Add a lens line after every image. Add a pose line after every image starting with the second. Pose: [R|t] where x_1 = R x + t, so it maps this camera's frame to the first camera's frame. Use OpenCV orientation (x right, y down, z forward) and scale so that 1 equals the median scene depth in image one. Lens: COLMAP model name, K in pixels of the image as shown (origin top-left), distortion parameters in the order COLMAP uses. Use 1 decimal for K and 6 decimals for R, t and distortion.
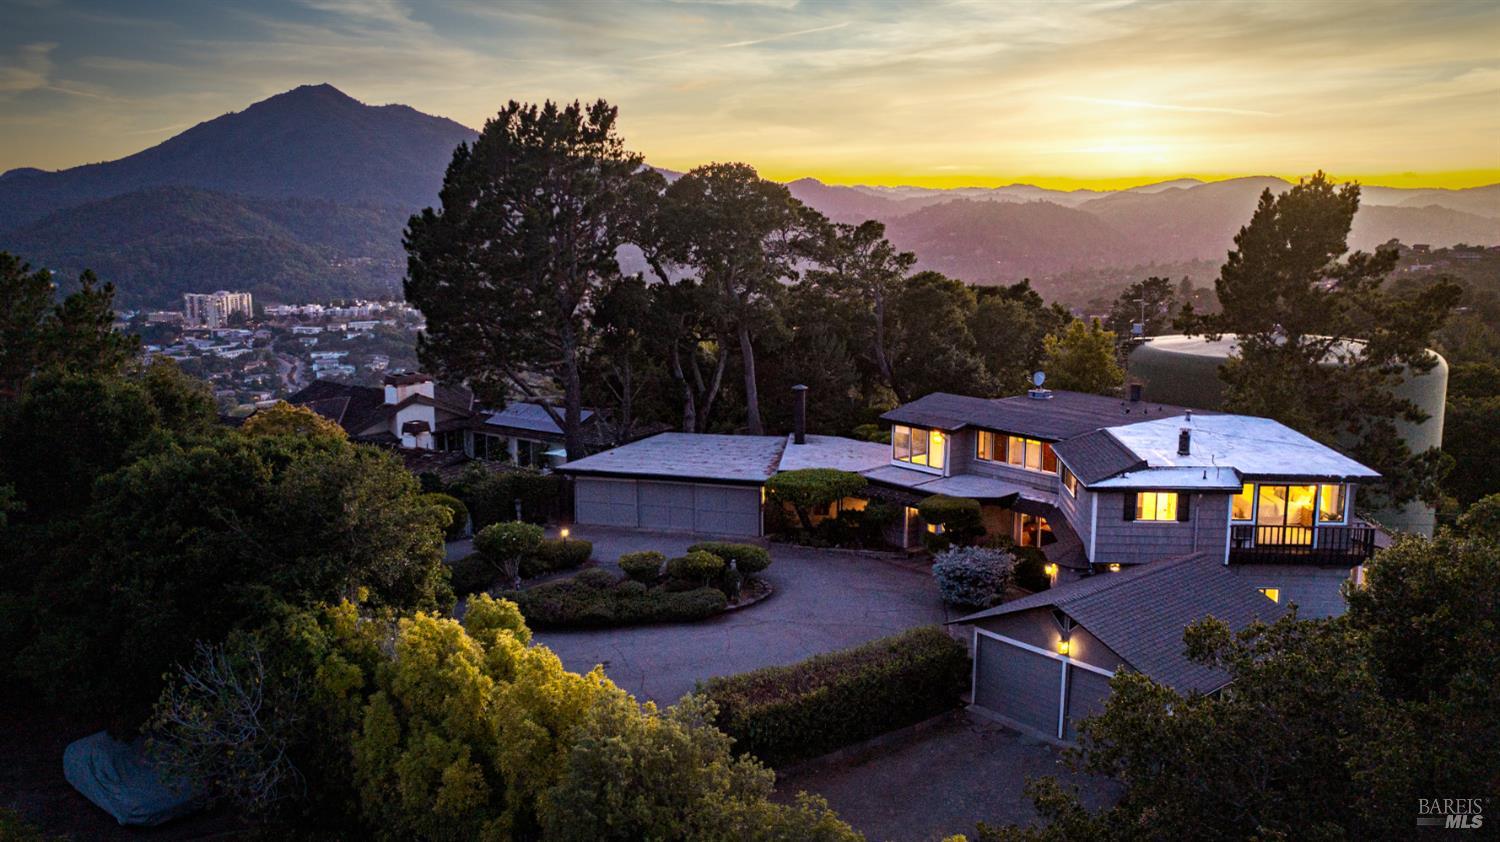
lens RADIAL K [[1182.1, 0, 745.2], [0, 1182.1, 417.9], [0, 0, 1]] dist [-0.031161, 0.020245]
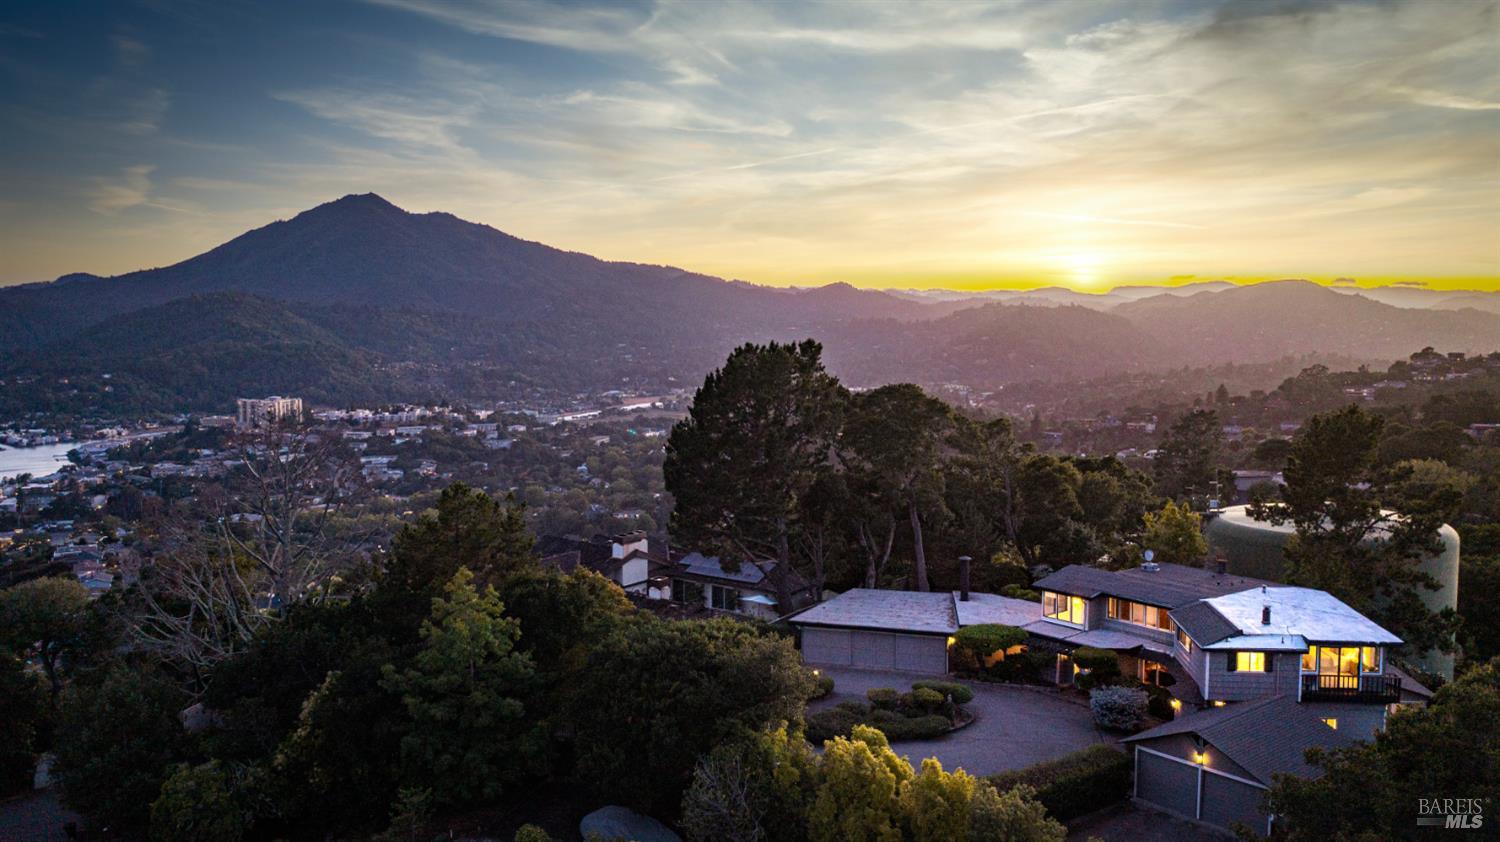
lens RADIAL K [[1182.1, 0, 752.8], [0, 1182.1, 423.2], [0, 0, 1]] dist [-0.031161, 0.020245]
pose [[0.999760, 0.002708, -0.021745, -0.163441], [-0.004485, 0.996615, -0.082085, -0.066899], [0.021449, 0.082163, 0.996388, -0.339570]]
